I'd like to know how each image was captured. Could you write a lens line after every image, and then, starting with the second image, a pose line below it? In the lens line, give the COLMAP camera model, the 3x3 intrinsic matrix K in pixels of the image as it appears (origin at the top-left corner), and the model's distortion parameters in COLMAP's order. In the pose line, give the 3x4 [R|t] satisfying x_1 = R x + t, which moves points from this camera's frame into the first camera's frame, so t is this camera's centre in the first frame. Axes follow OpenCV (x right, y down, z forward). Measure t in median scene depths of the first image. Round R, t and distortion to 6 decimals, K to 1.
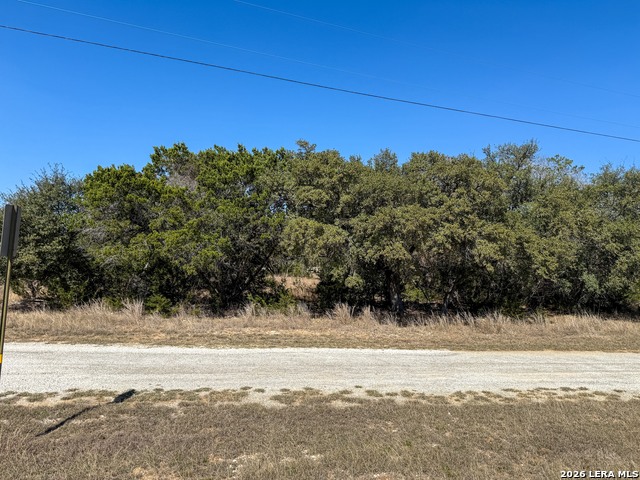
lens RADIAL K [[447.4, 0, 320.9], [0, 447.4, 242.7], [0, 0, 1]] dist [0.215454, -0.365690]
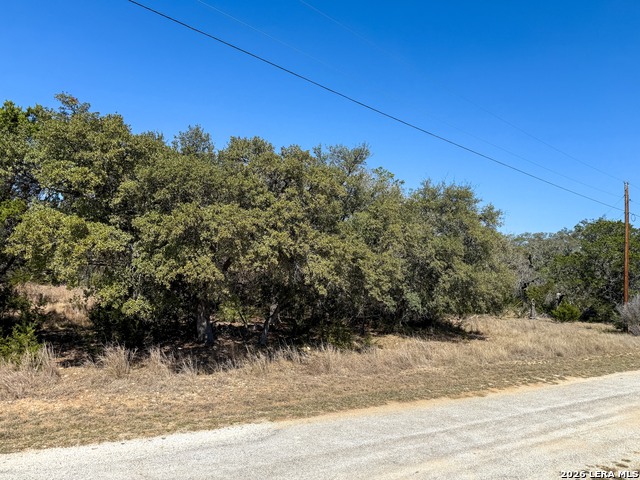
lens RADIAL K [[447.4, 0, 320.9], [0, 447.4, 242.7], [0, 0, 1]] dist [0.215454, -0.365690]
pose [[0.925080, 0.041459, 0.377502, 0.064443], [-0.038677, 0.999140, -0.014952, -0.015284], [-0.377797, -0.000769, 0.925888, 0.260351]]
